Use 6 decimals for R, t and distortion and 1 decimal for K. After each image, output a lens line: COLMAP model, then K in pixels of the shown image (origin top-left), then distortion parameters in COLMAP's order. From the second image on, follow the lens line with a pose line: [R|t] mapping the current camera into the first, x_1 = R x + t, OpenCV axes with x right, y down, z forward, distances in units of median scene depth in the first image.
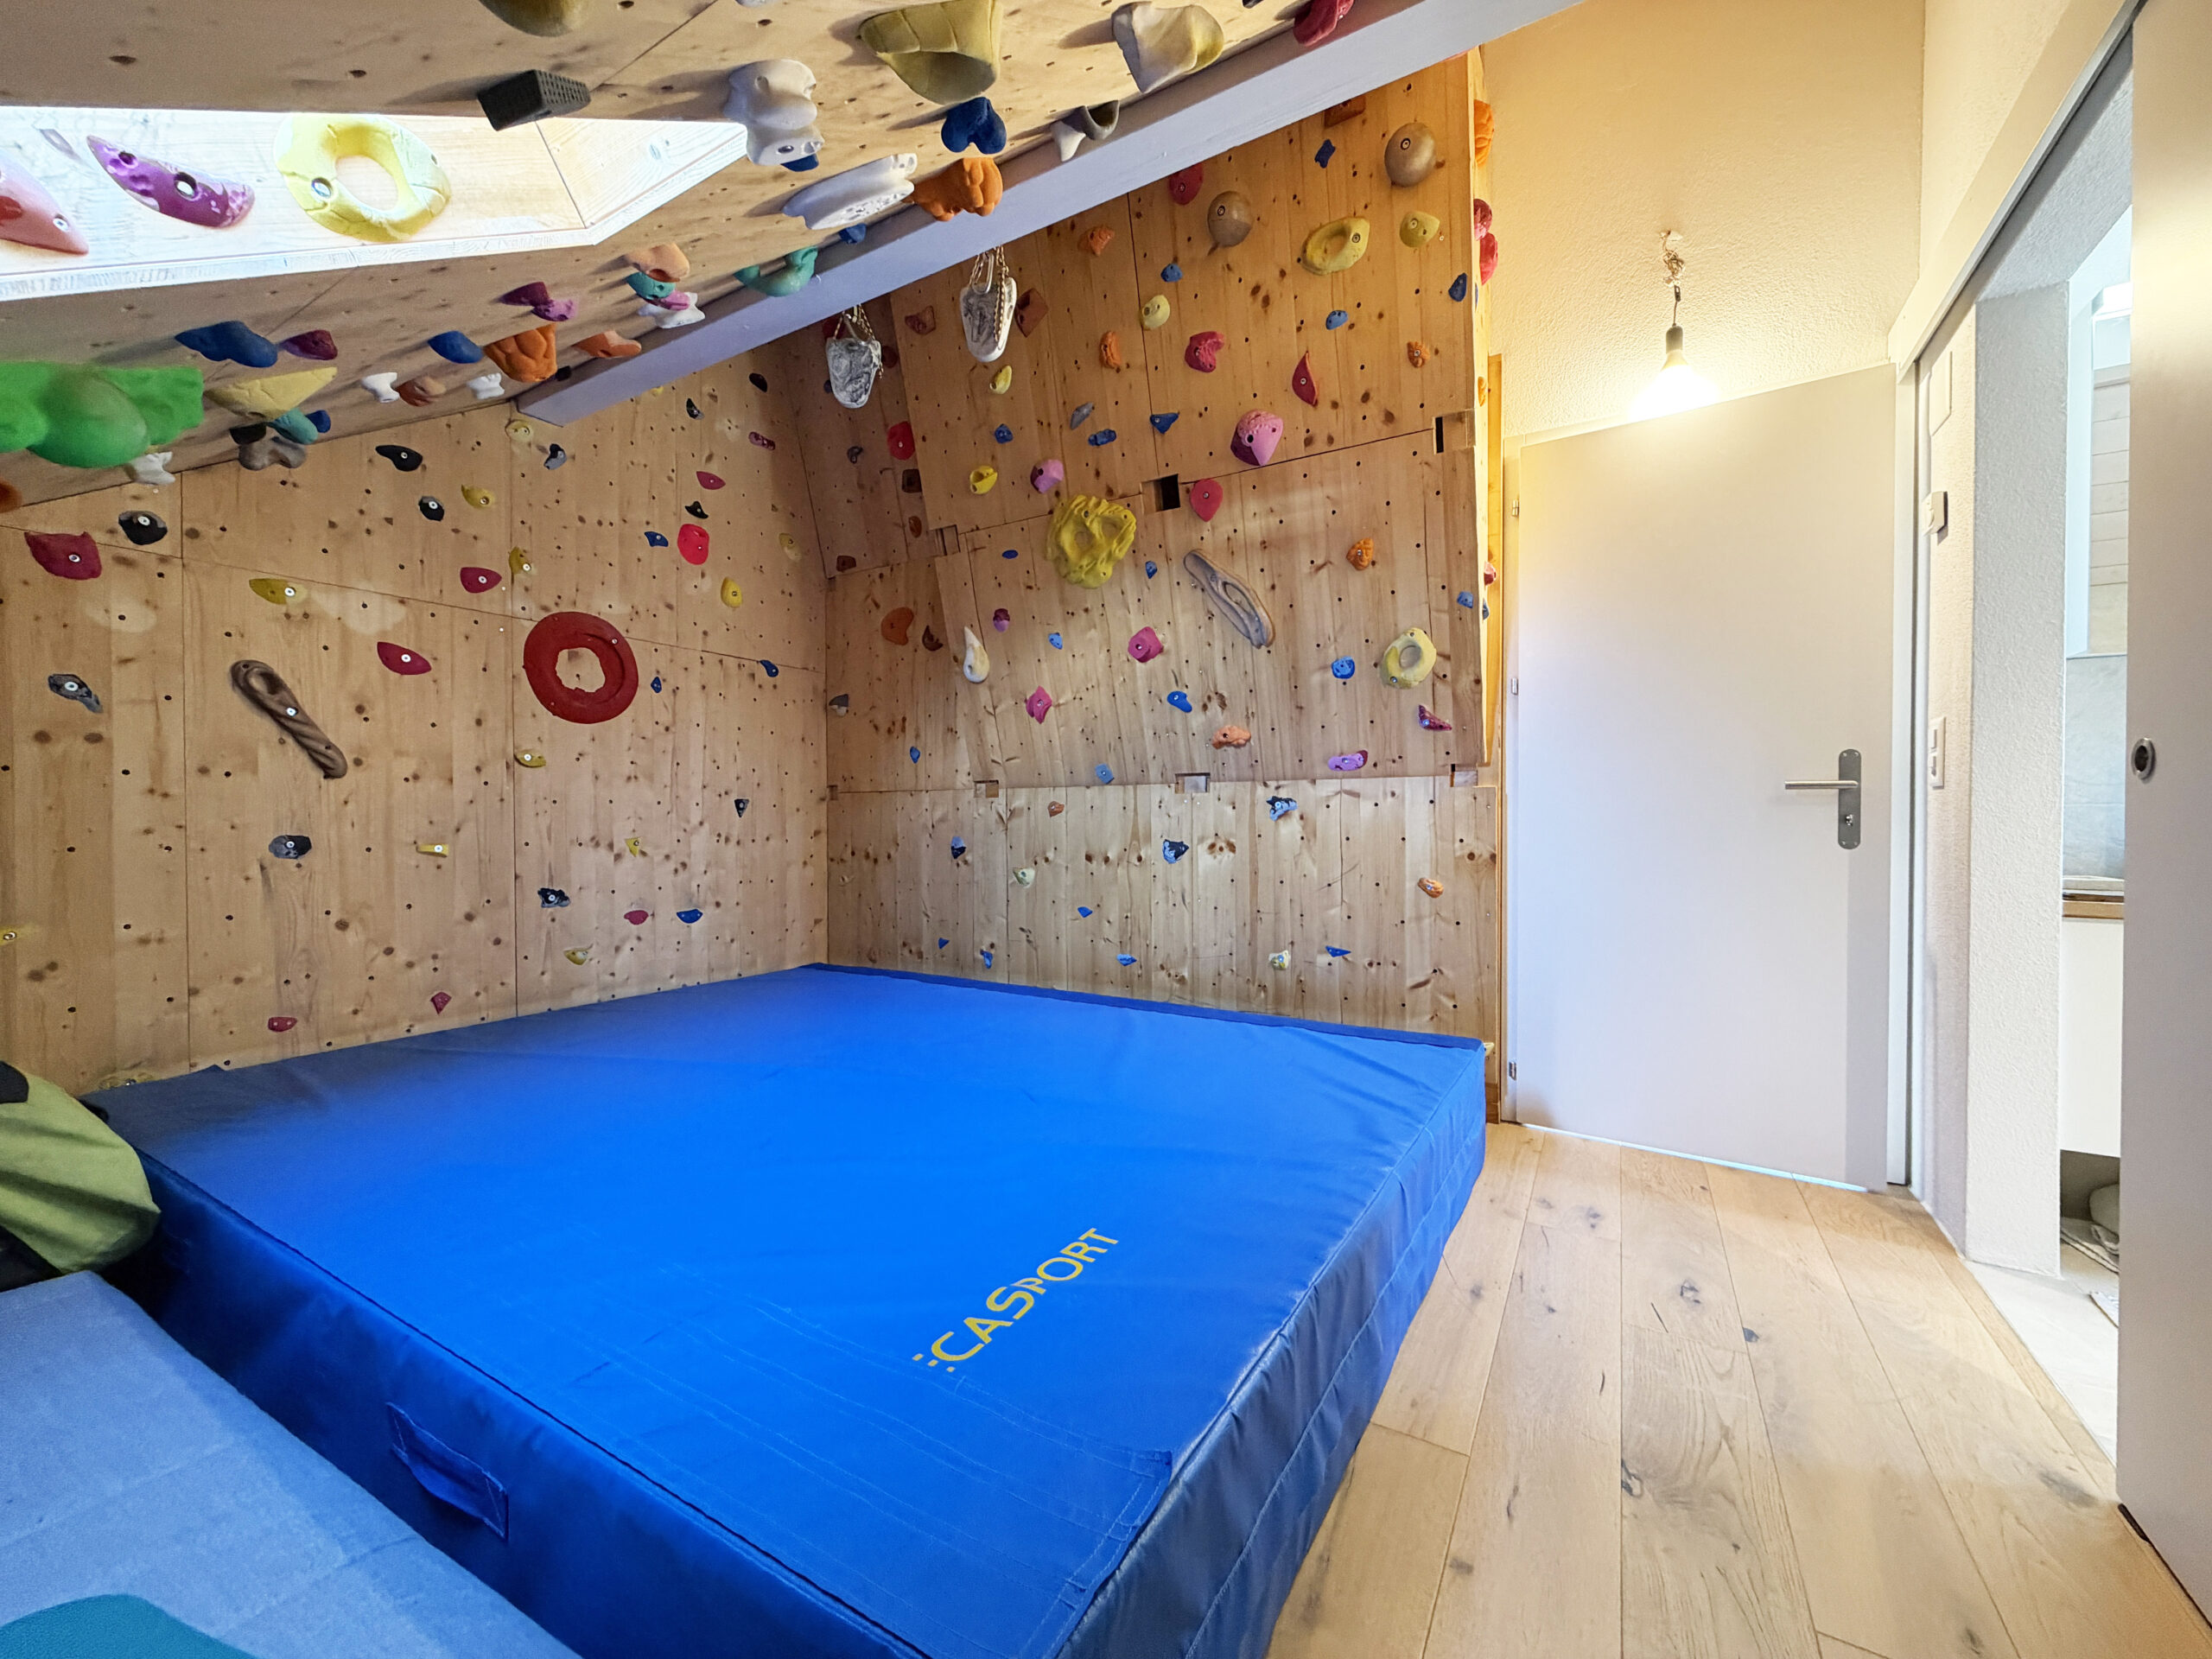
lens RADIAL K [[880.4, 0, 1101.3], [0, 880.4, 830.2], [0, 0, 1]] dist [0.000375, 0.000324]
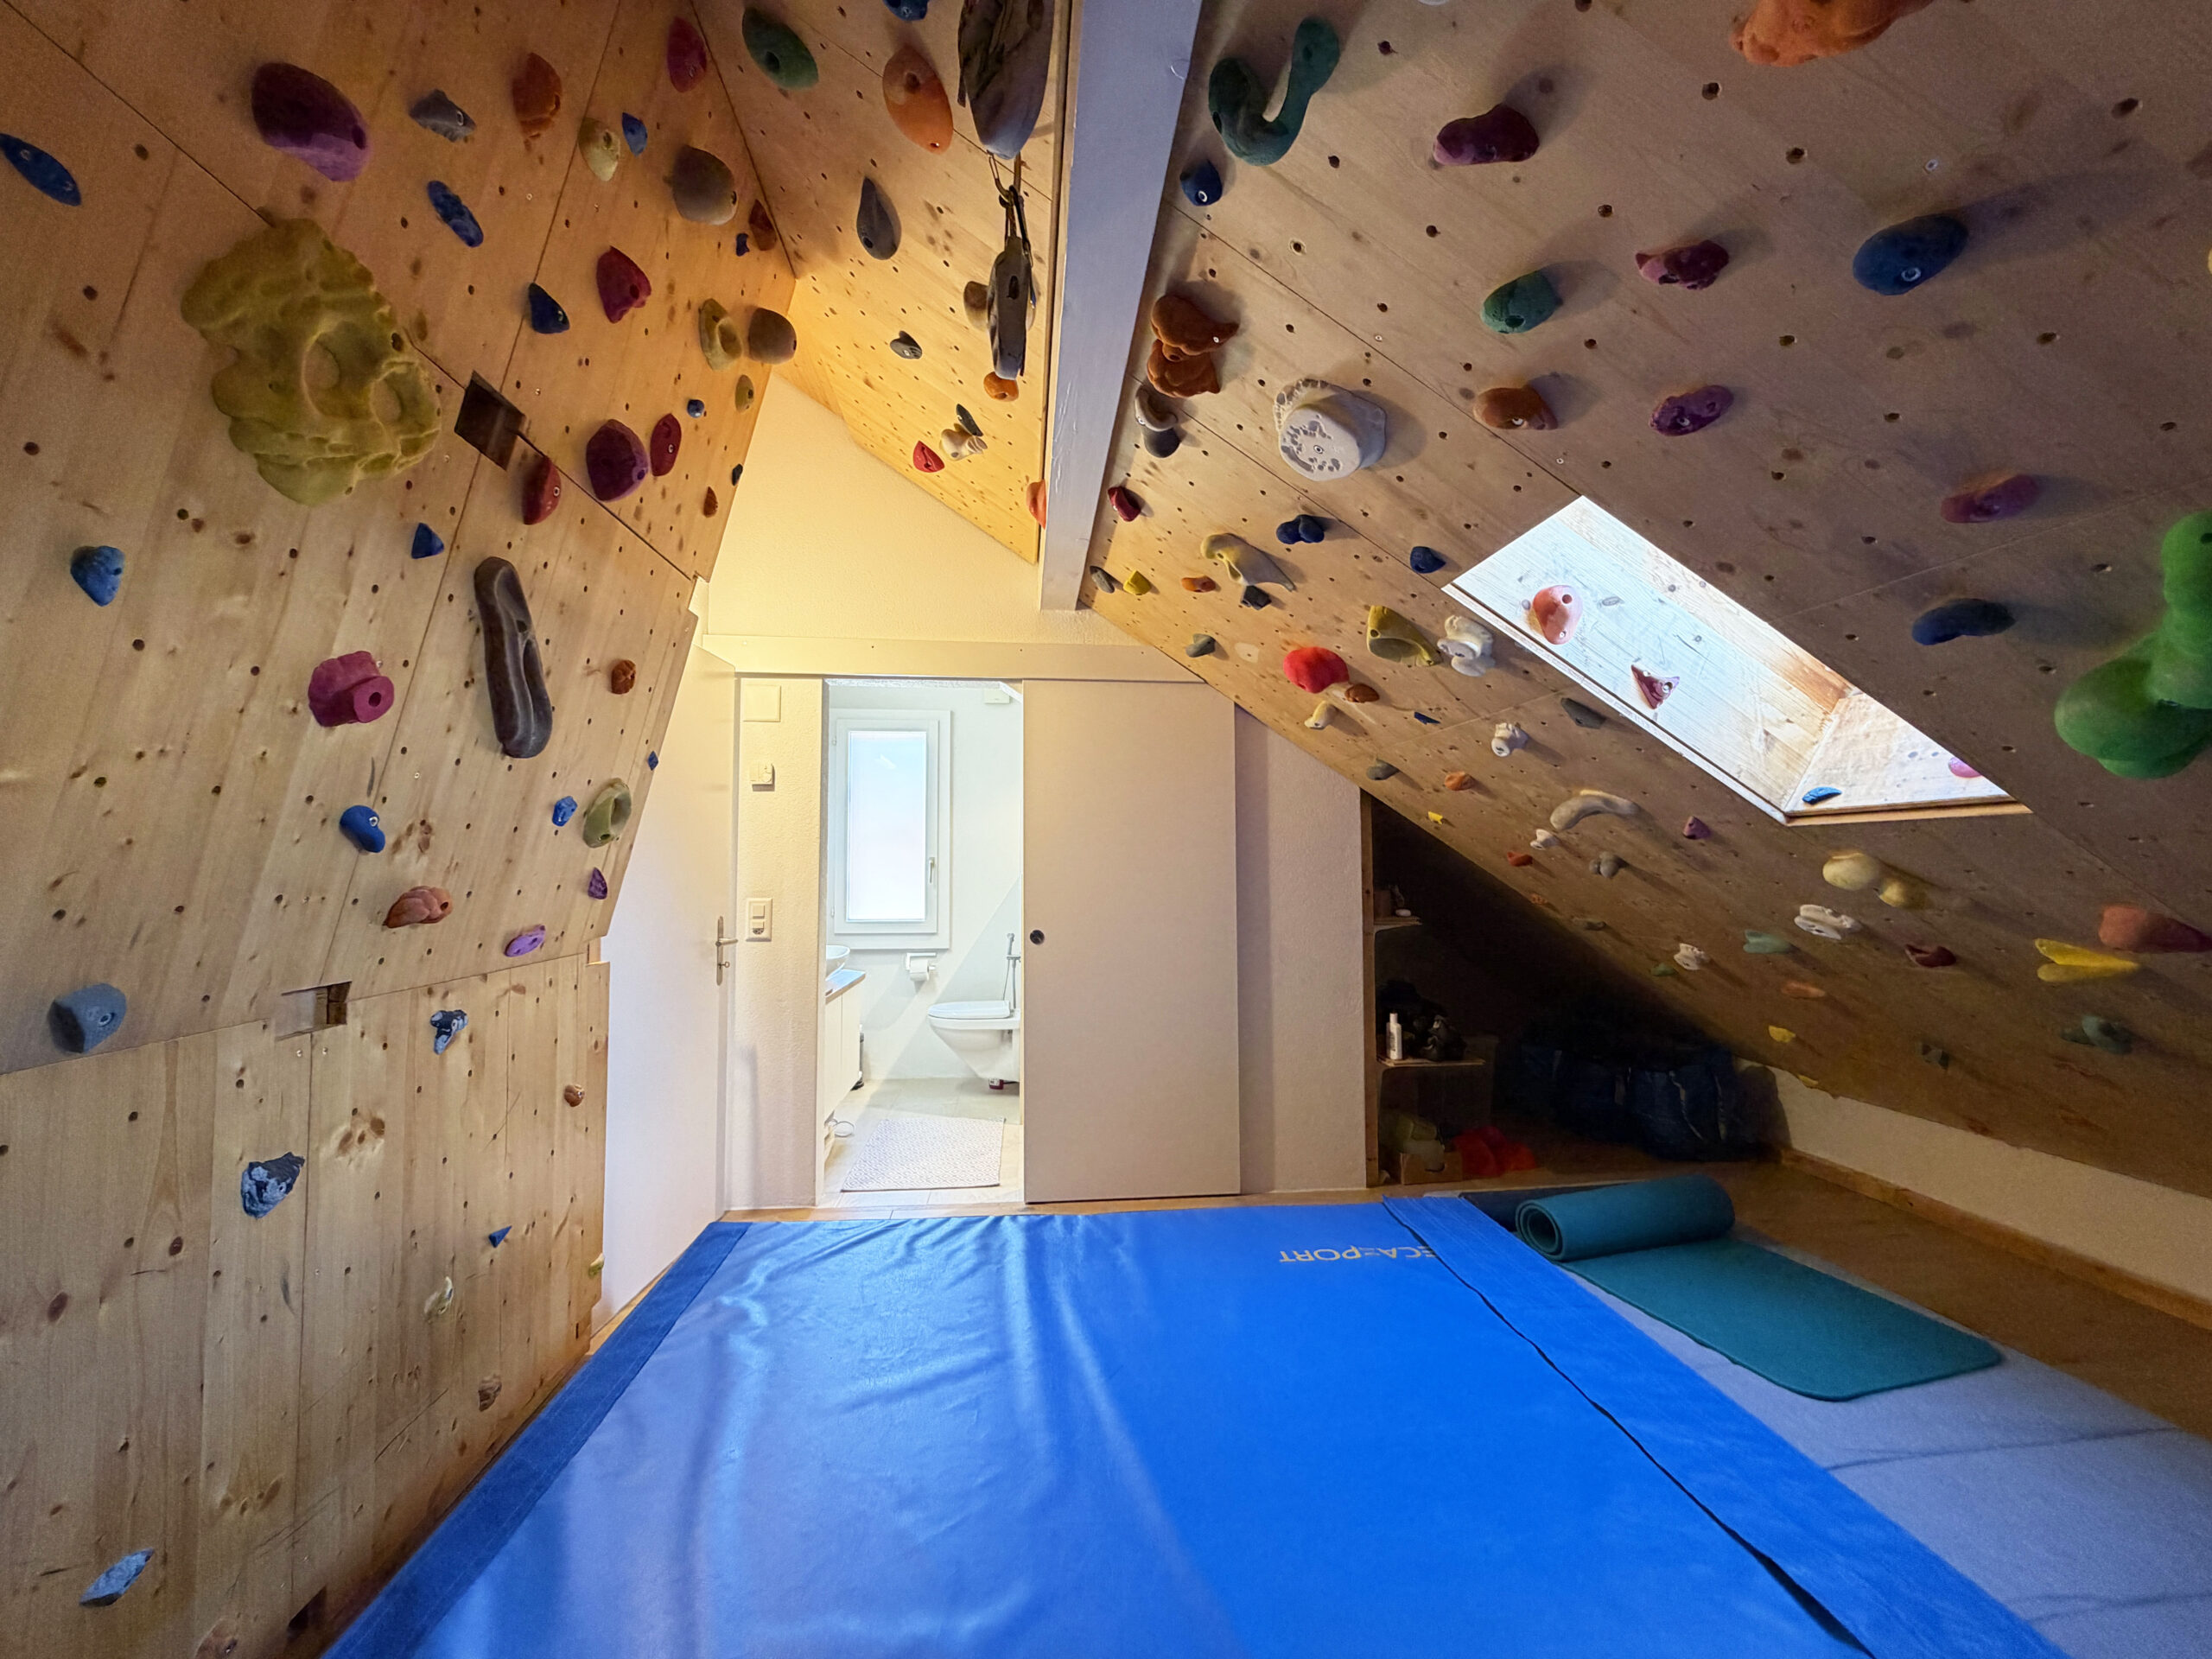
lens RADIAL K [[880.4, 0, 1101.3], [0, 880.4, 830.2], [0, 0, 1]] dist [0.000375, 0.000324]
pose [[-0.592461, 0.038866, 0.804661, -0.508383], [0.016302, 0.999209, -0.036260, -0.125631], [-0.805434, -0.008365, -0.592626, 0.989222]]
